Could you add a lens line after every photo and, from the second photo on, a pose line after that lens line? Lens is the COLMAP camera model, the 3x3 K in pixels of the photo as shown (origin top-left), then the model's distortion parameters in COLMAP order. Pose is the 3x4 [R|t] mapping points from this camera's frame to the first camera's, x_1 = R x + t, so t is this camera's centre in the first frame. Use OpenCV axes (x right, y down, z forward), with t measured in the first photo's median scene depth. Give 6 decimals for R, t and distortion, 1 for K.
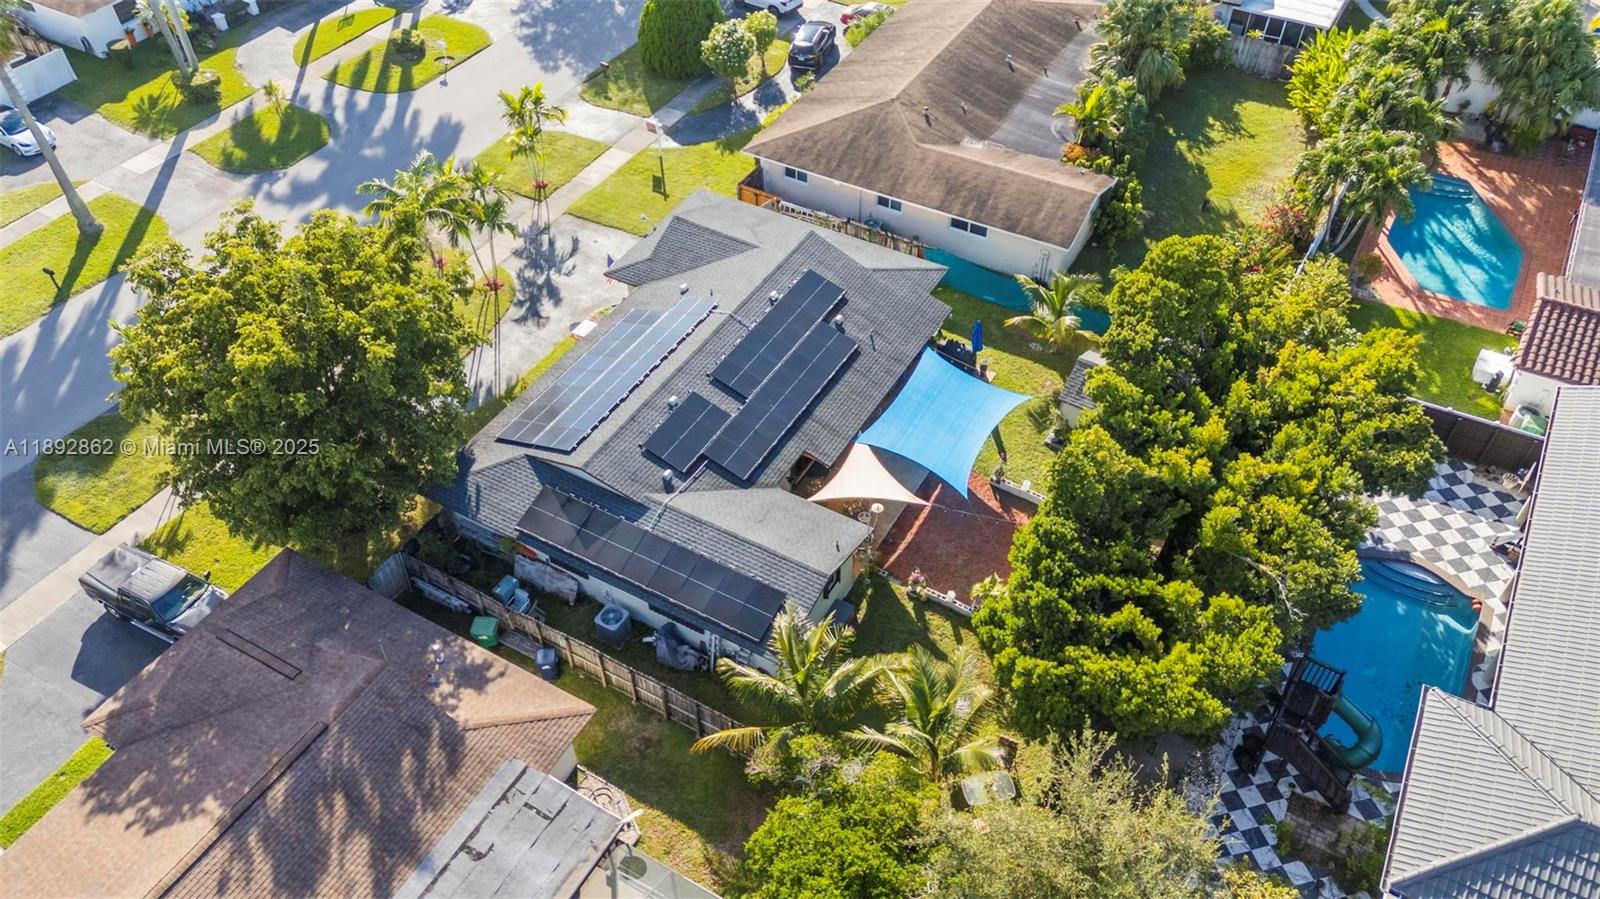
lens RADIAL K [[1247.2, 0, 799.6], [0, 1247.2, 452.7], [0, 0, 1]] dist [0.068911, -0.003063]
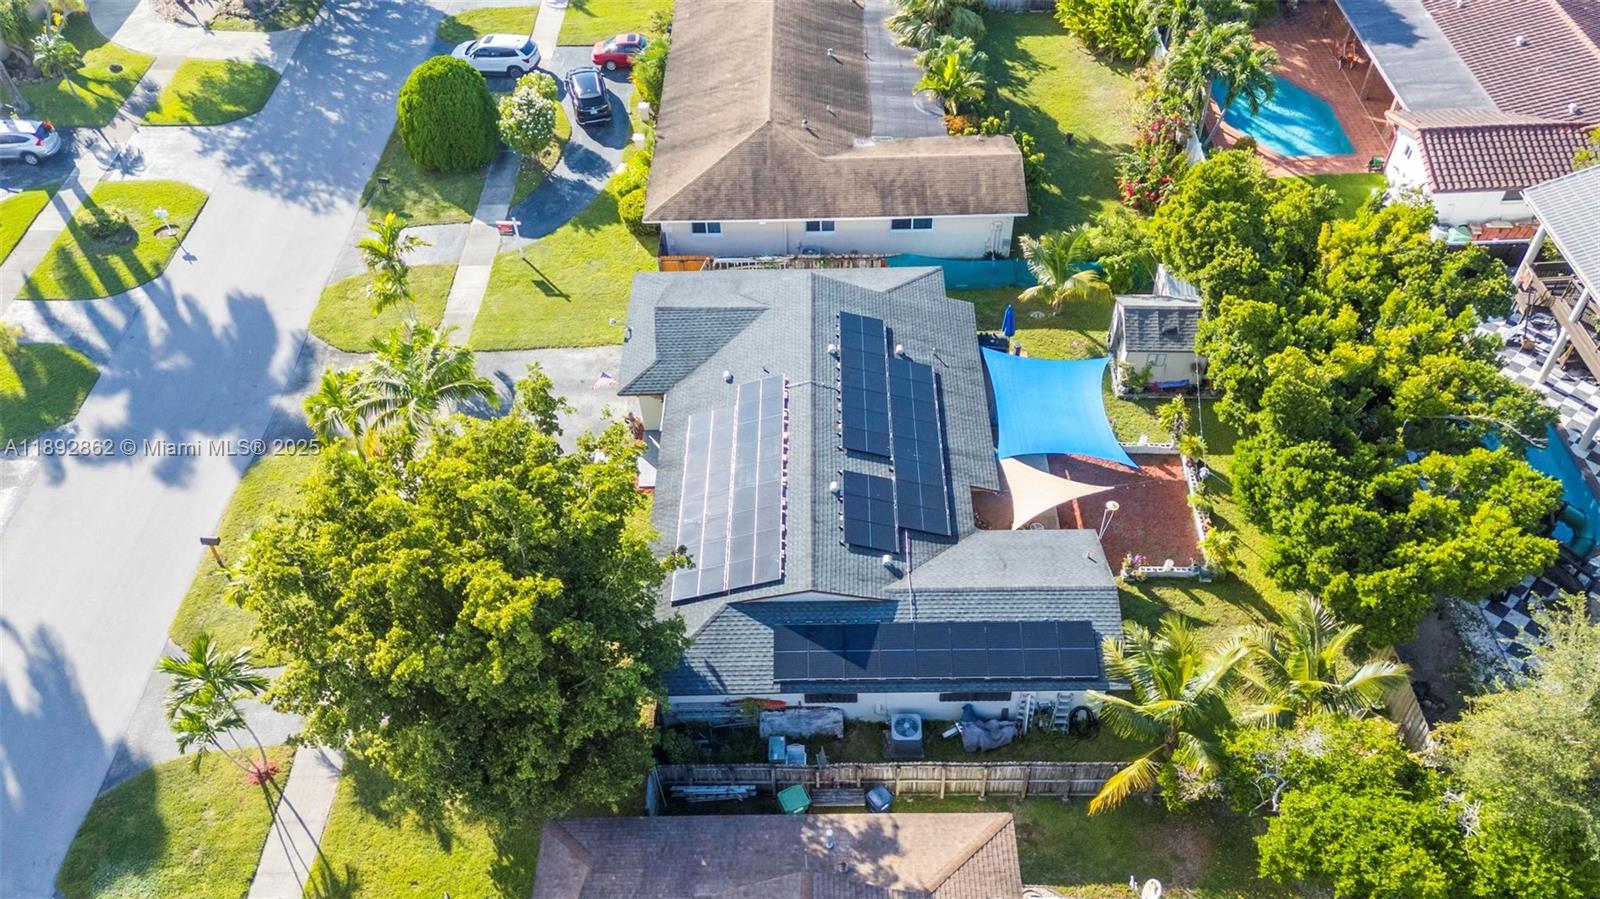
lens RADIAL K [[1320.0, 0, 839.3], [0, 1320.0, 472.3], [0, 0, 1]] dist [0.067026, 0.006485]
pose [[0.861460, -0.362068, 0.356081, -0.365360], [0.362168, 0.929555, 0.068999, -0.097770], [-0.355980, 0.069521, 0.931904, 0.084788]]
